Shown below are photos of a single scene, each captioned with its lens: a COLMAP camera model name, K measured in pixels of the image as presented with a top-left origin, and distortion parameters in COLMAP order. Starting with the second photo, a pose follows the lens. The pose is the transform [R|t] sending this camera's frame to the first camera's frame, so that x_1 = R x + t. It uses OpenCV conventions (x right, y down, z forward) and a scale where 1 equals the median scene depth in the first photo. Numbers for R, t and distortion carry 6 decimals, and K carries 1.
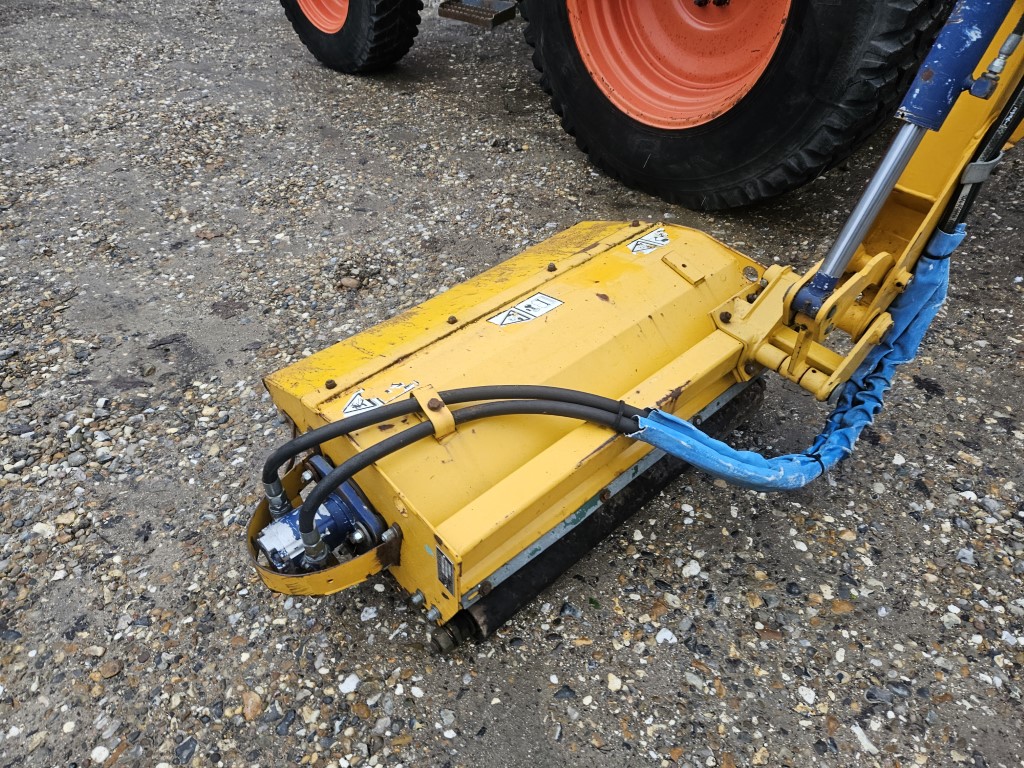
lens RADIAL K [[696.3, 0, 506.8], [0, 696.3, 385.7], [0, 0, 1]] dist [0.068035, -0.058556]
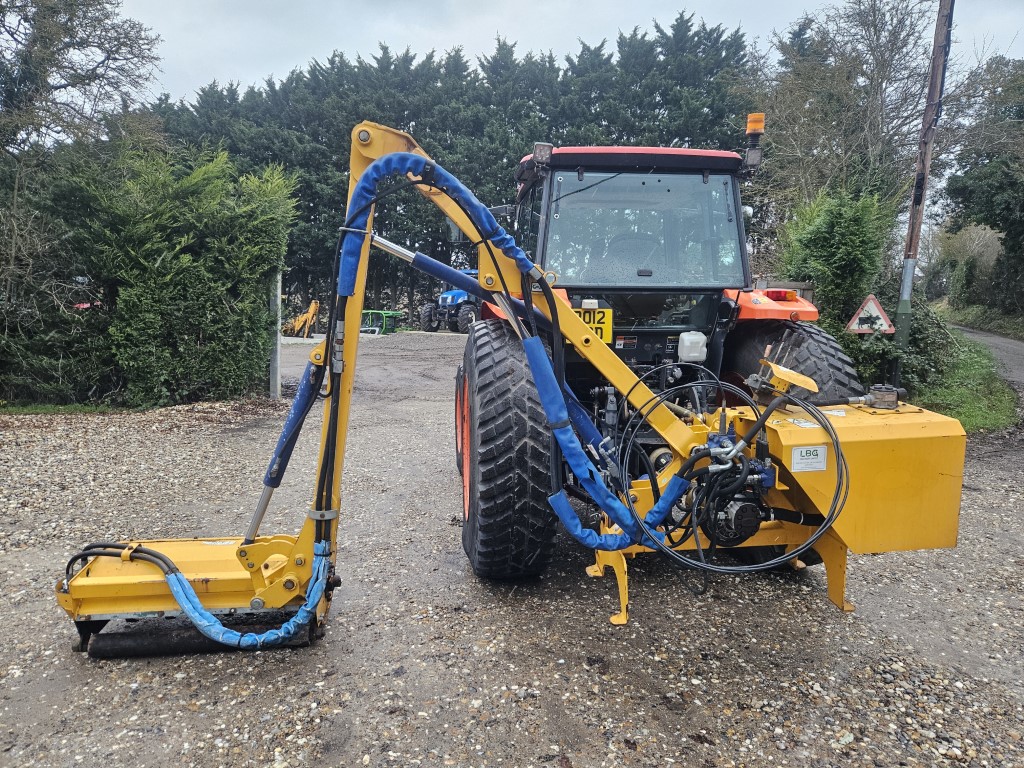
lens RADIAL K [[679.0, 0, 511.5], [0, 679.0, 375.3], [0, 0, 1]] dist [0.087262, -0.070682]
pose [[0.815336, 0.097290, -0.570755, 1.976668], [-0.405773, 0.799201, -0.443426, 0.063961], [0.413007, 0.593138, 0.691095, -0.480846]]
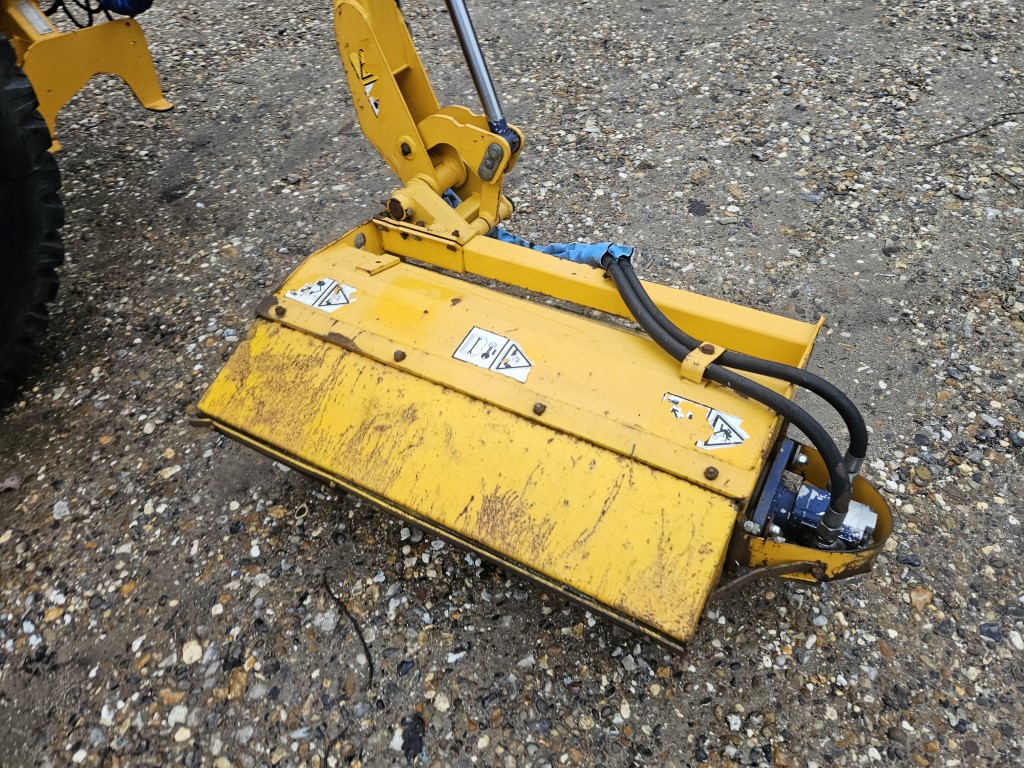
lens RADIAL K [[674.1, 0, 521.1], [0, 674.1, 384.9], [0, 0, 1]] dist [0.074568, -0.055100]
pose [[-0.314844, -0.649928, 0.691712, -0.556945], [0.672998, 0.361030, 0.645547, -0.588406], [-0.669289, 0.668768, 0.323732, 0.707838]]
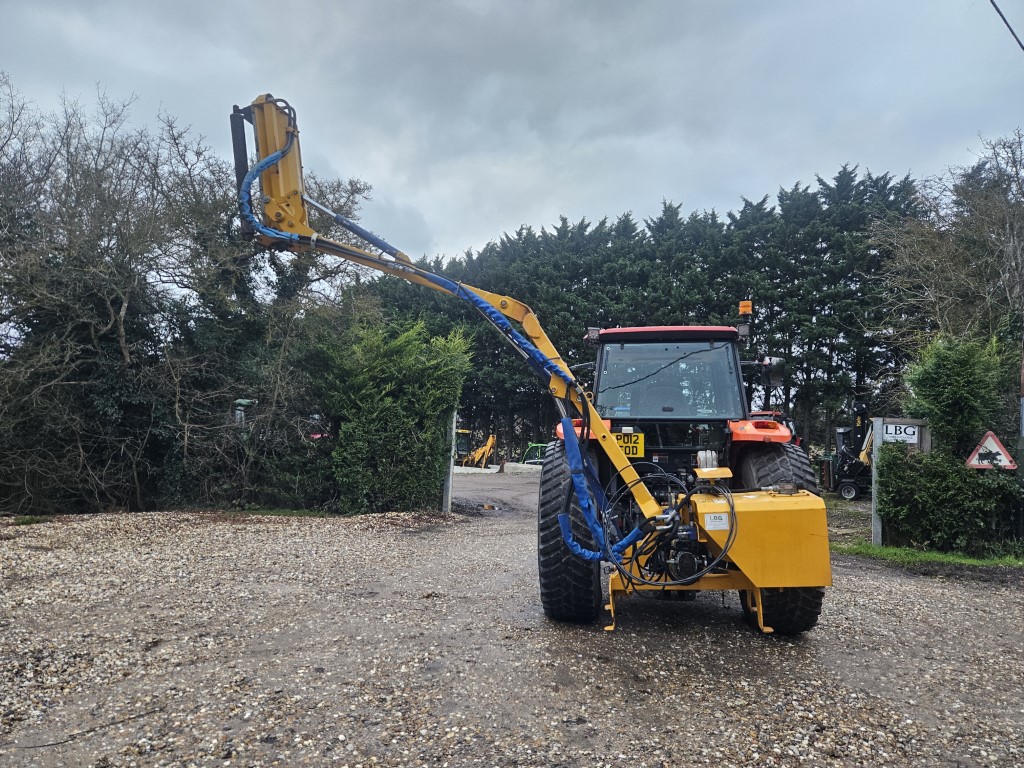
lens RADIAL K [[674.1, 0, 521.1], [0, 674.1, 384.9], [0, 0, 1]] dist [0.074568, -0.055100]
pose [[0.646737, -0.018655, -0.762485, 2.937321], [-0.529544, 0.708497, -0.466492, 0.387831], [0.548921, 0.705467, 0.448333, -0.830688]]
